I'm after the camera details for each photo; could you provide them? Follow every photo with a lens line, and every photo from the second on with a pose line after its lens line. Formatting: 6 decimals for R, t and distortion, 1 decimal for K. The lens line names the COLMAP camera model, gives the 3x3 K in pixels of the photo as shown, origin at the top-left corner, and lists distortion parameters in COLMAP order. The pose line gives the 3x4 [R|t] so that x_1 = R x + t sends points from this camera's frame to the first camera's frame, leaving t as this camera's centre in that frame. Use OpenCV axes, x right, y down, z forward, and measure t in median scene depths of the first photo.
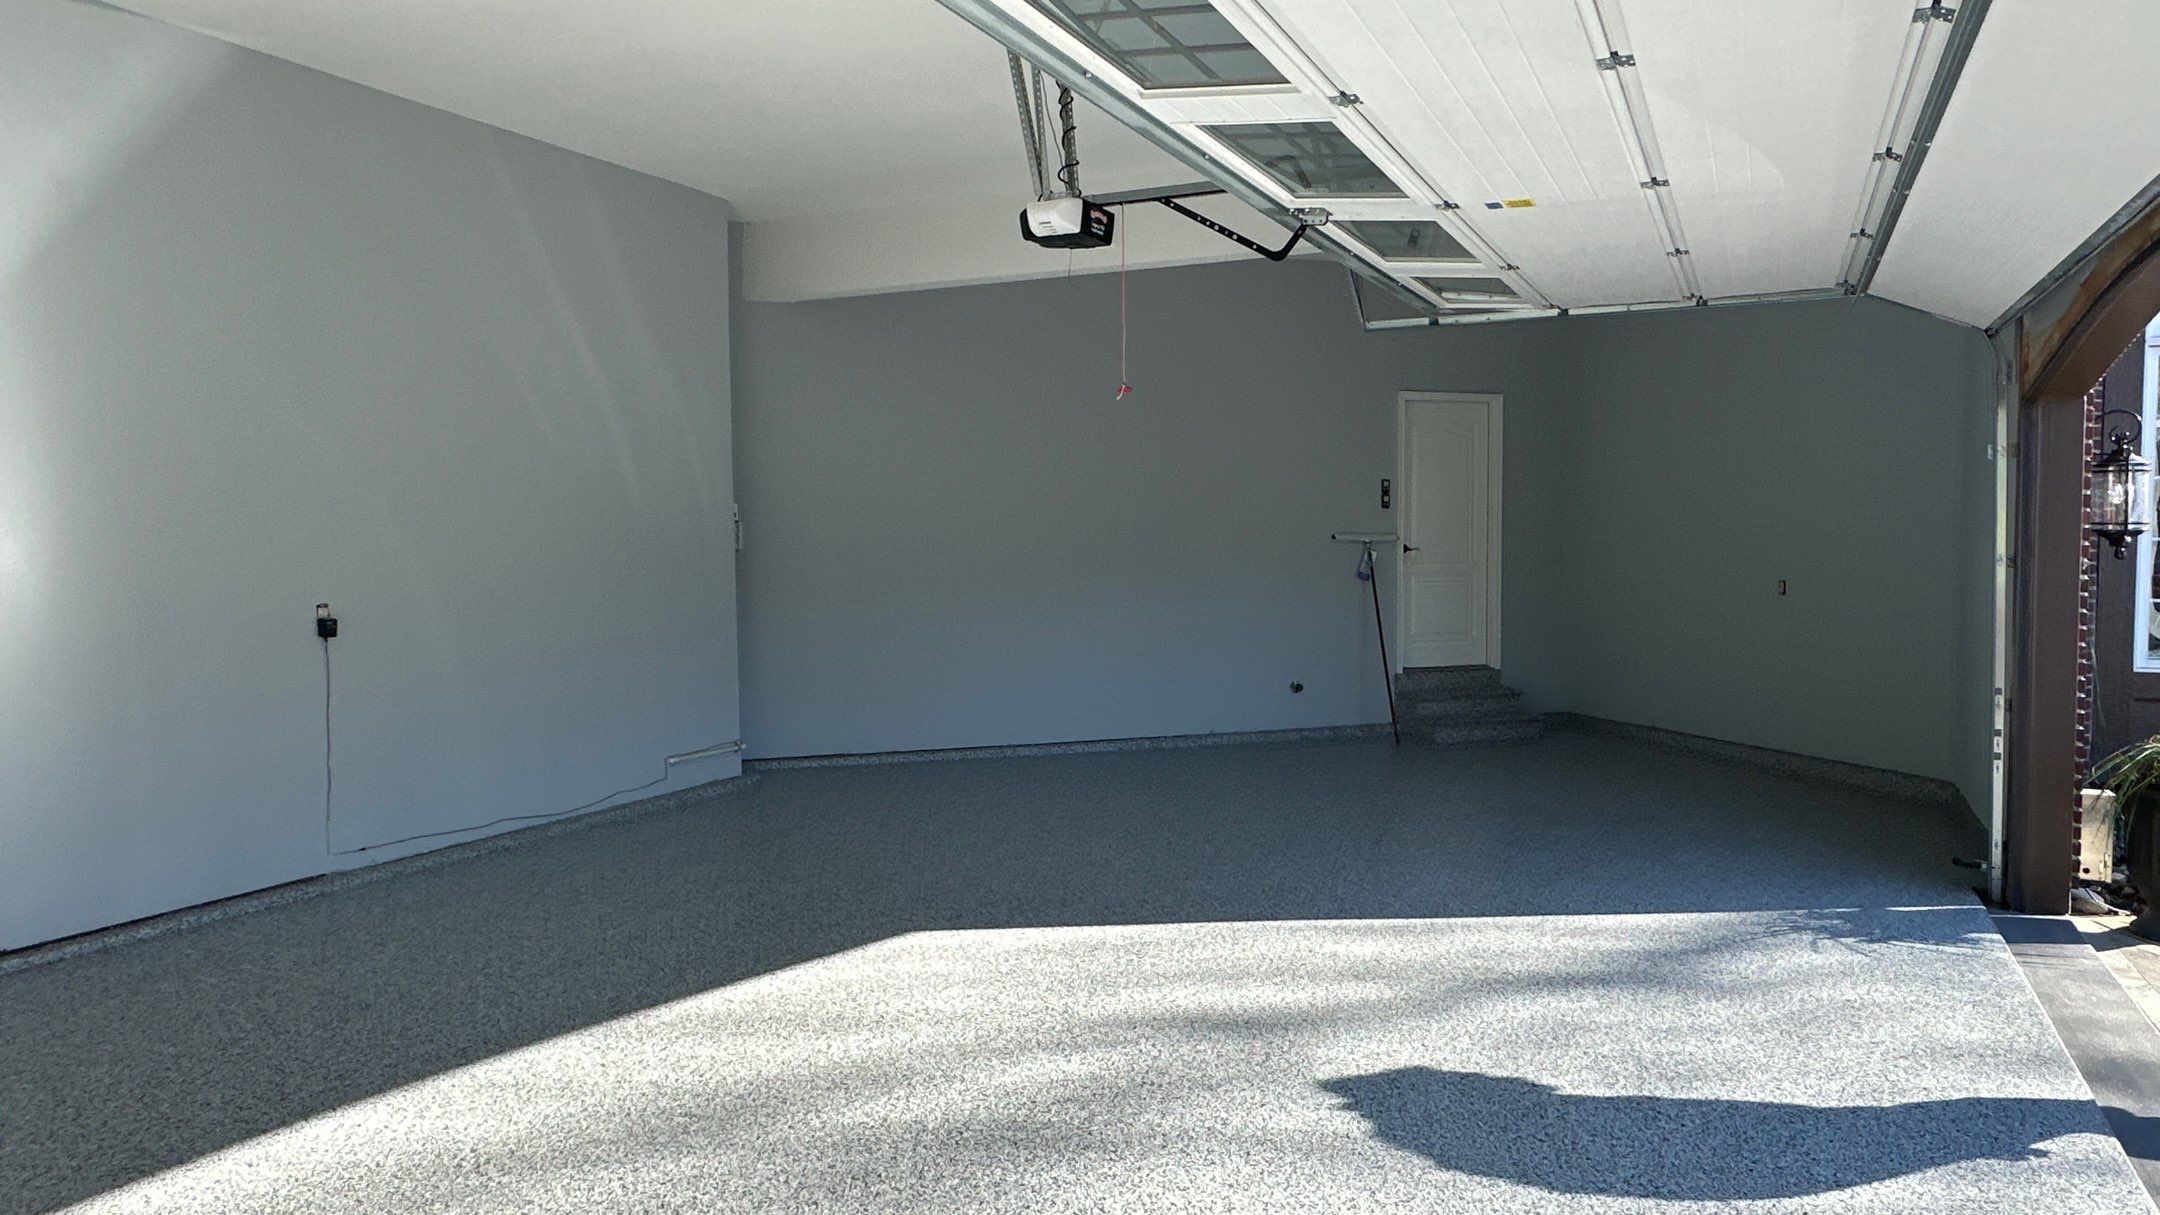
lens RADIAL K [[1405.2, 0, 1085.7], [0, 1405.2, 611.4], [0, 0, 1]] dist [-0.002080, -0.002517]
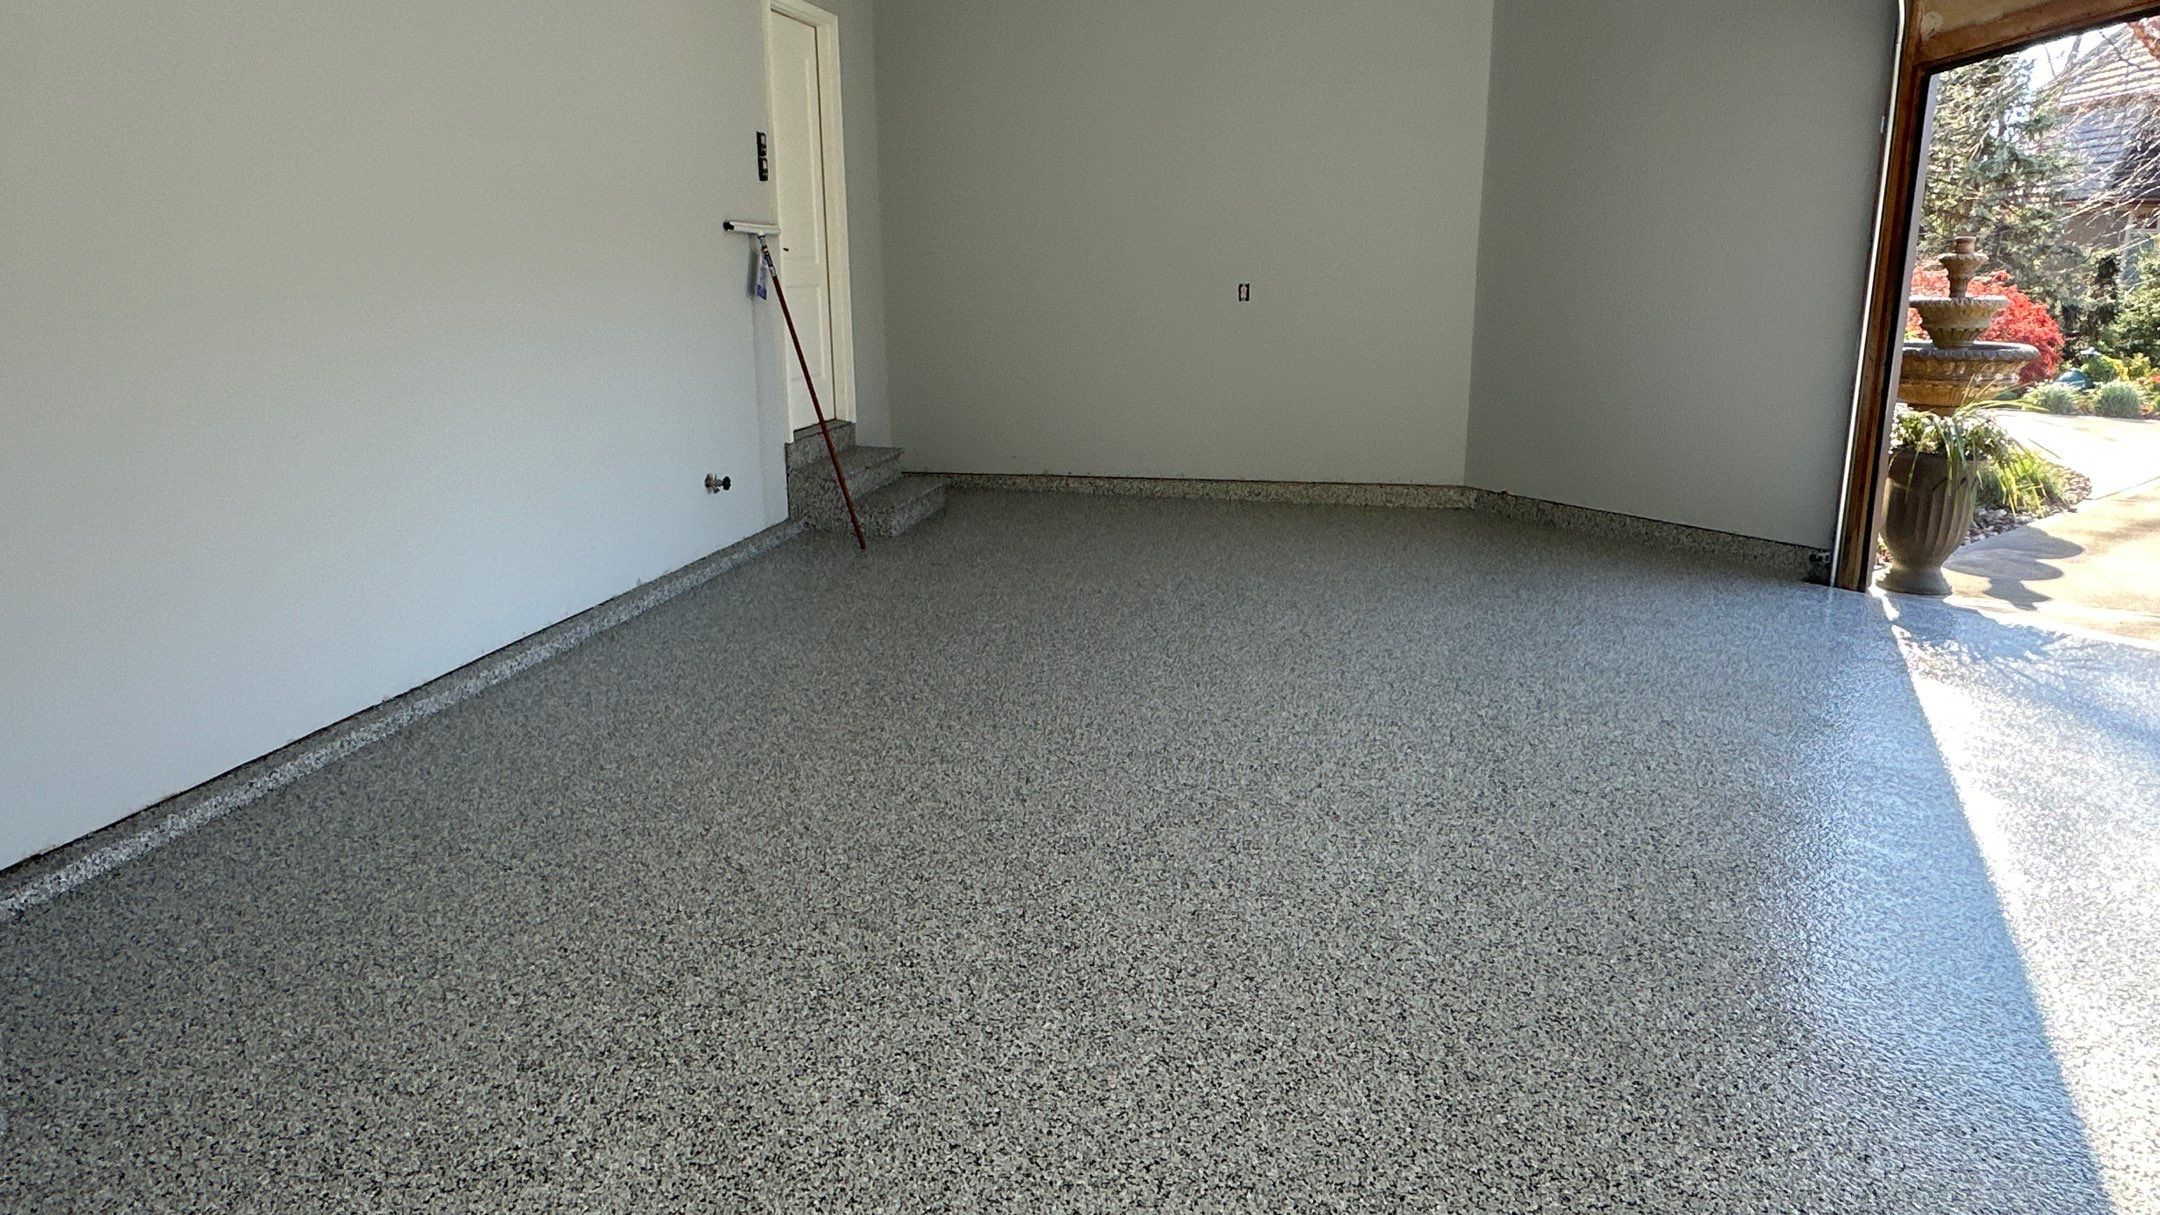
lens RADIAL K [[1405.2, 0, 1085.7], [0, 1405.2, 611.4], [0, 0, 1]] dist [-0.002080, -0.002517]
pose [[0.523637, -0.207914, 0.826182, -0.478726], [0.058715, 0.976265, 0.208469, -0.014101], [-0.849916, -0.060653, 0.523416, 0.961504]]
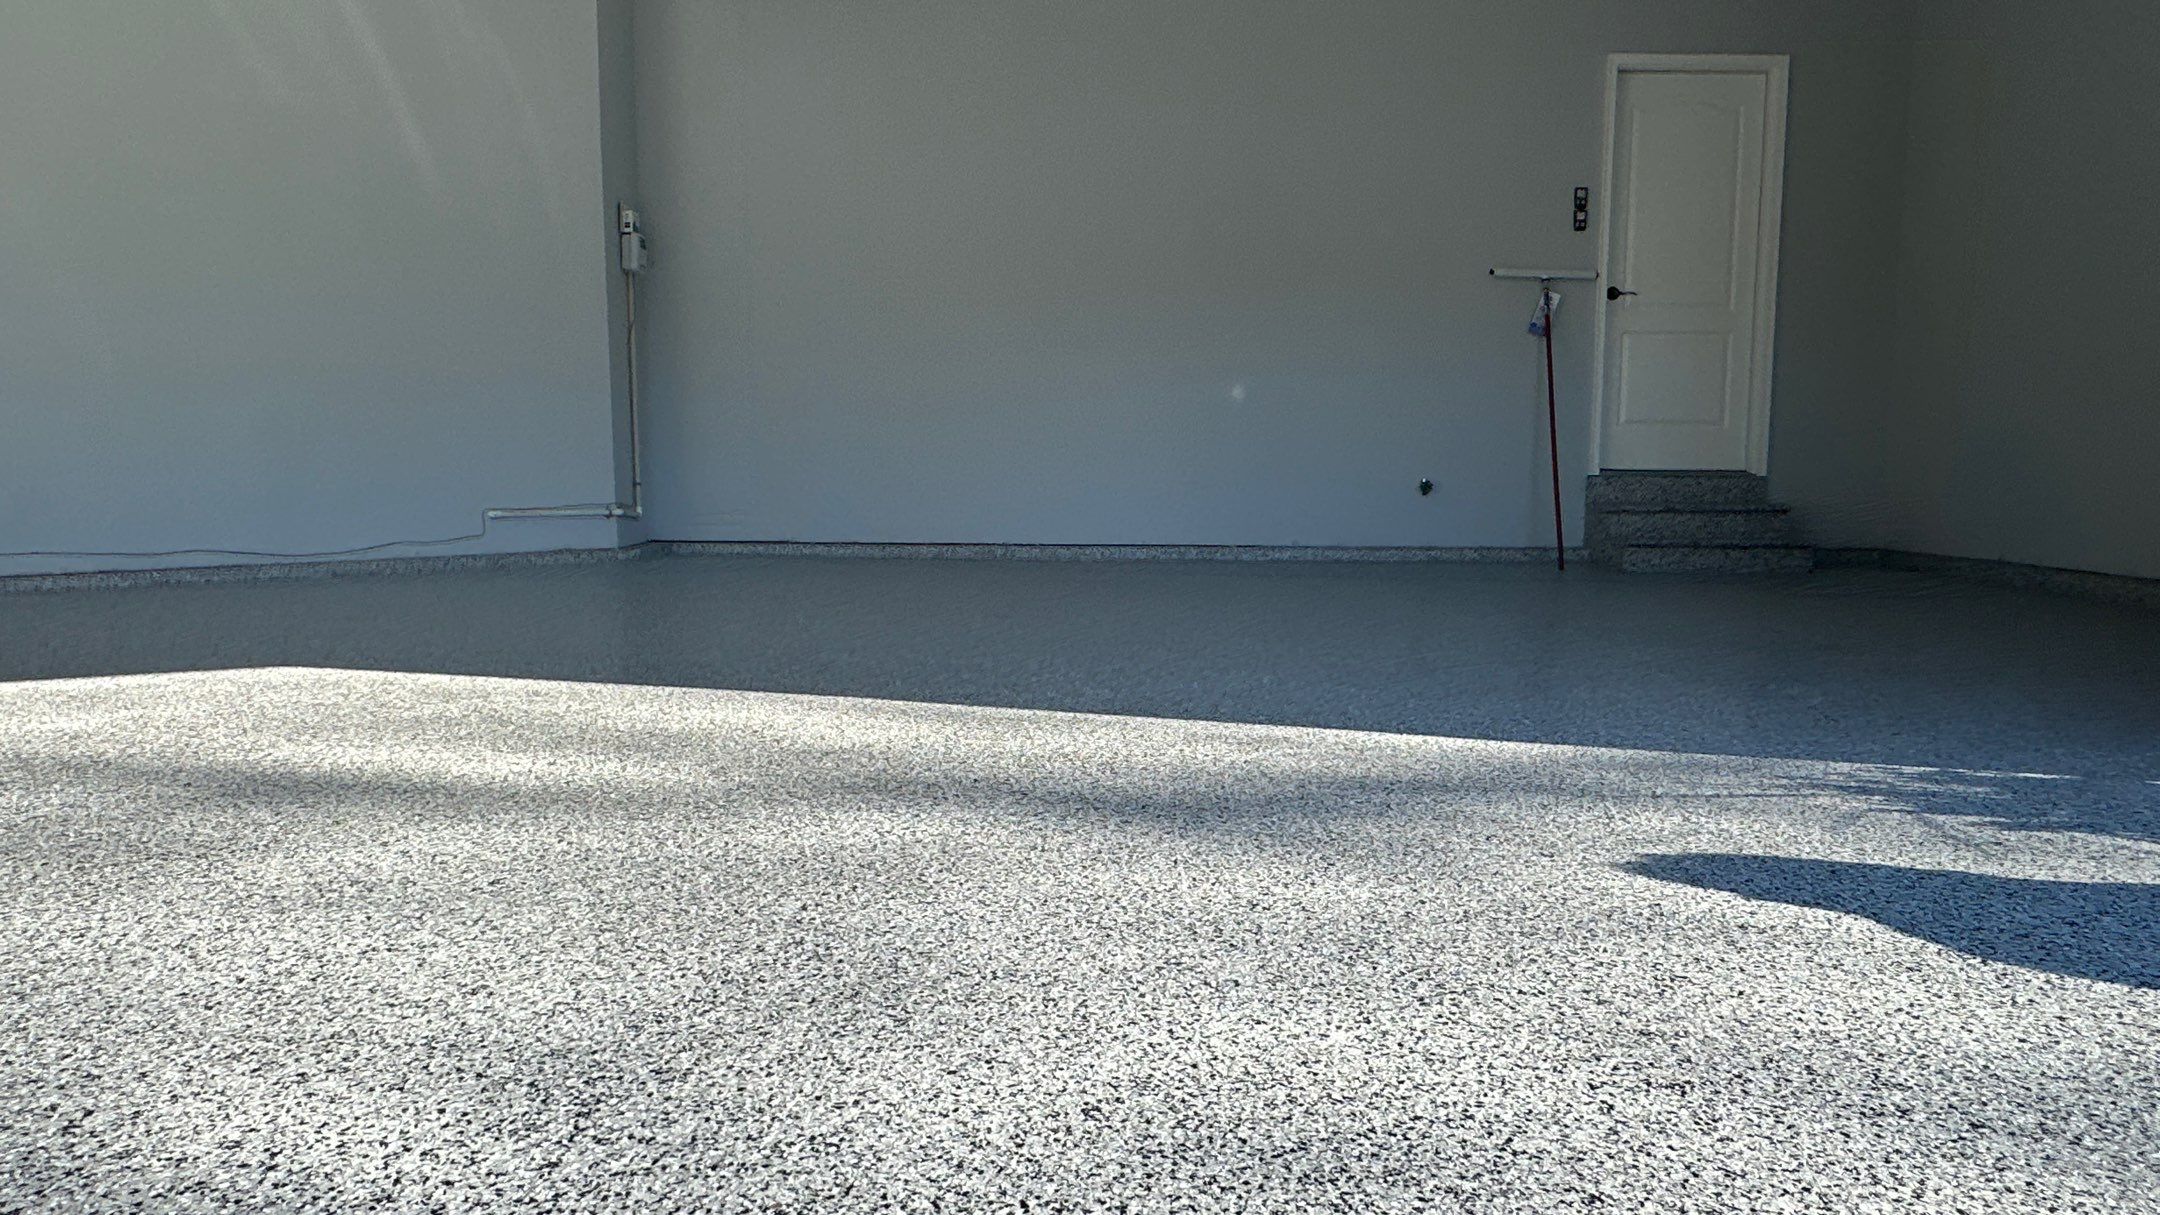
lens RADIAL K [[1405.2, 0, 1085.7], [0, 1405.2, 611.4], [0, 0, 1]] dist [-0.002080, -0.002517]
pose [[0.942197, 0.047287, -0.331705, 0.396675], [-0.030210, 0.997948, 0.056454, 0.143205], [0.333693, -0.043170, 0.941693, 0.479030]]
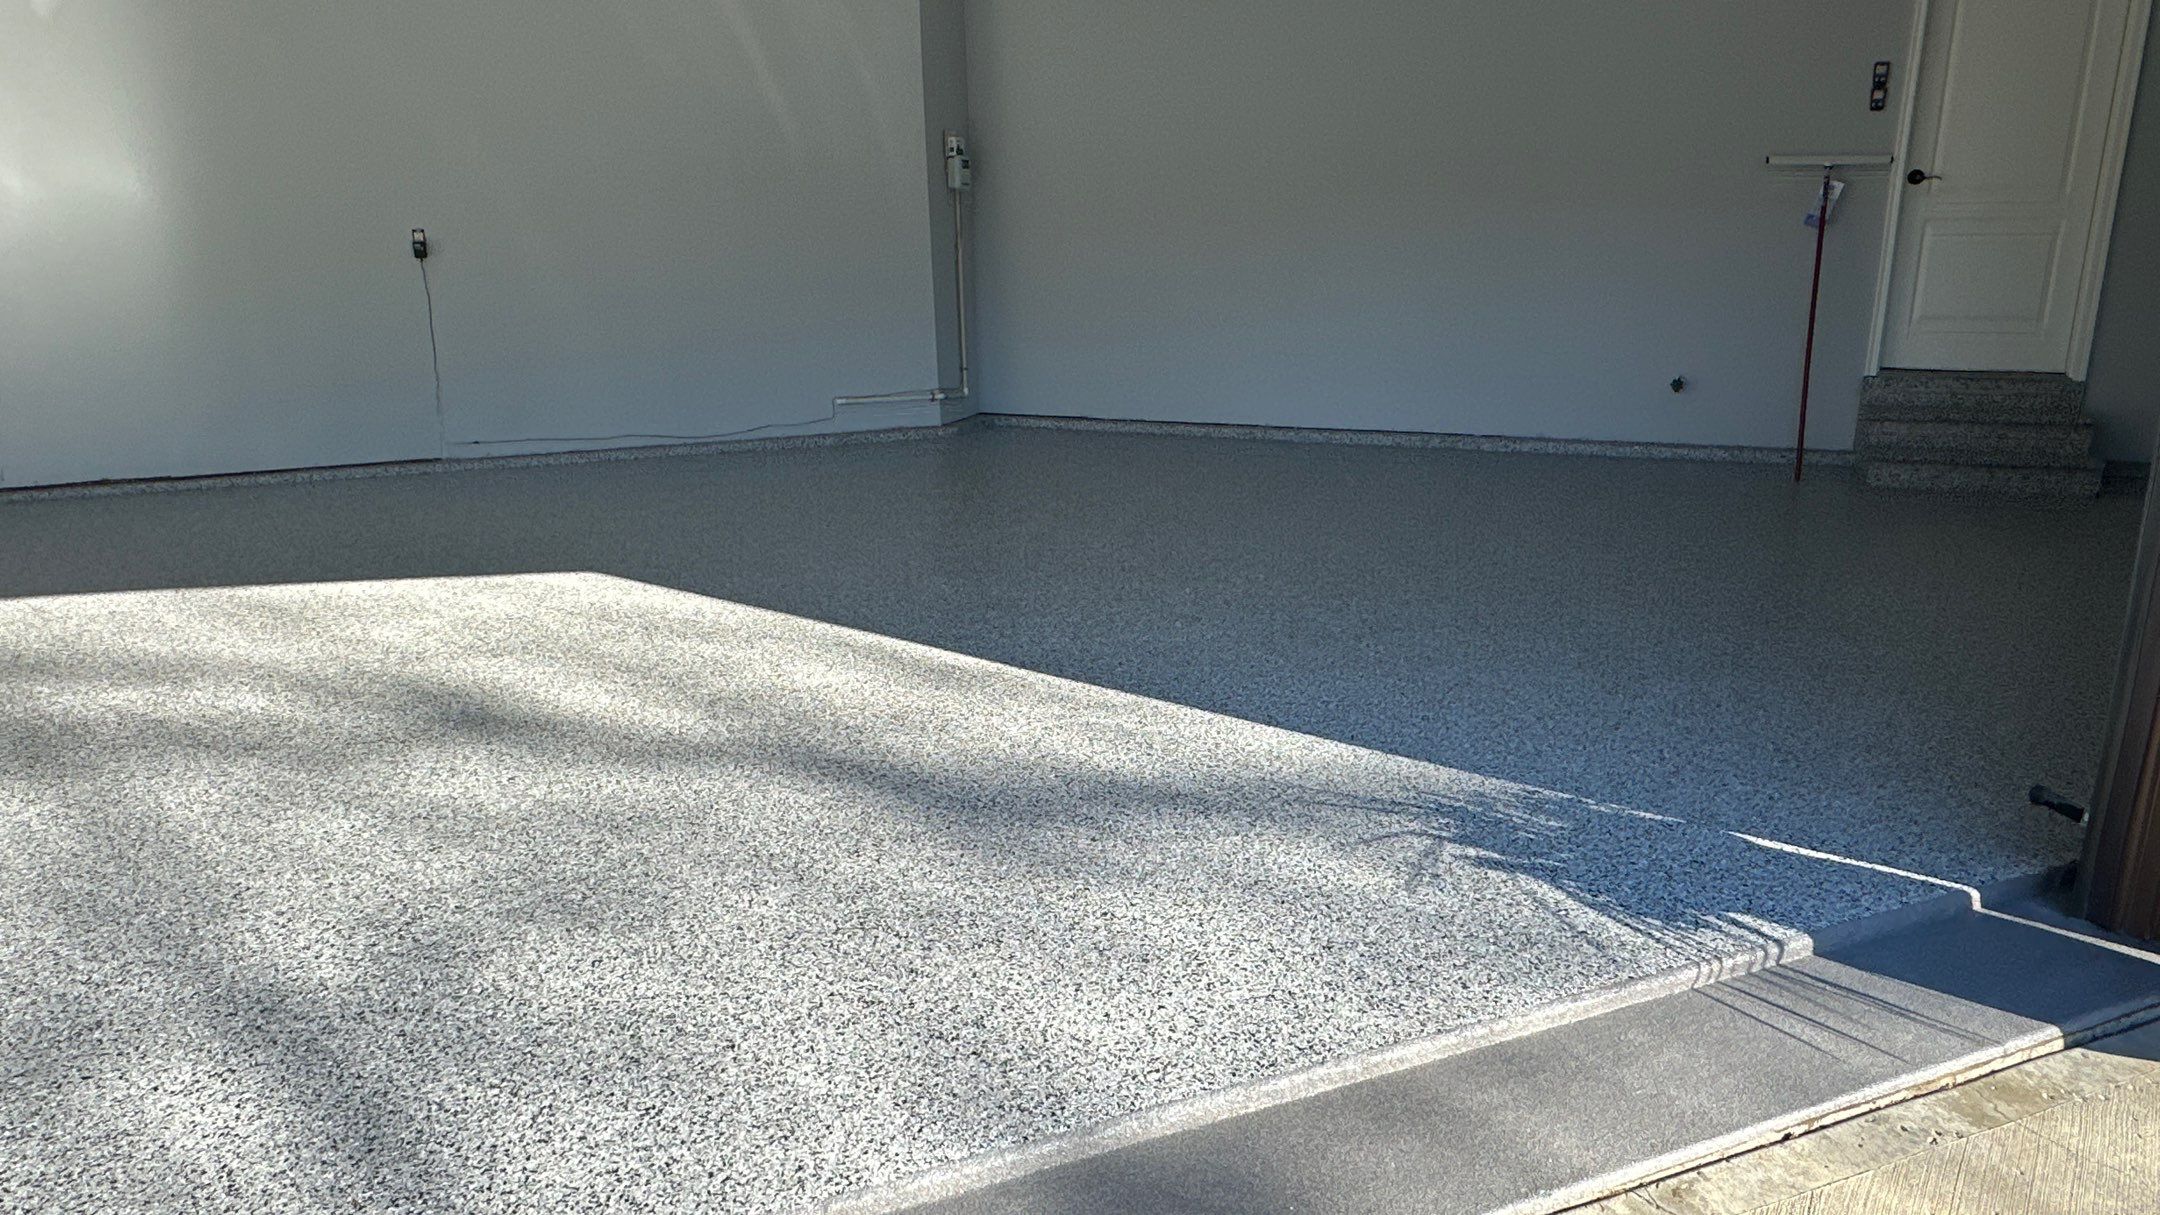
lens RADIAL K [[1405.2, 0, 1085.7], [0, 1405.2, 611.4], [0, 0, 1]] dist [-0.002080, -0.002517]
pose [[0.746182, 0.174030, -0.642592, 0.701584], [-0.029260, 0.972869, 0.229501, 0.020888], [0.665098, -0.152447, 0.731030, 0.473611]]
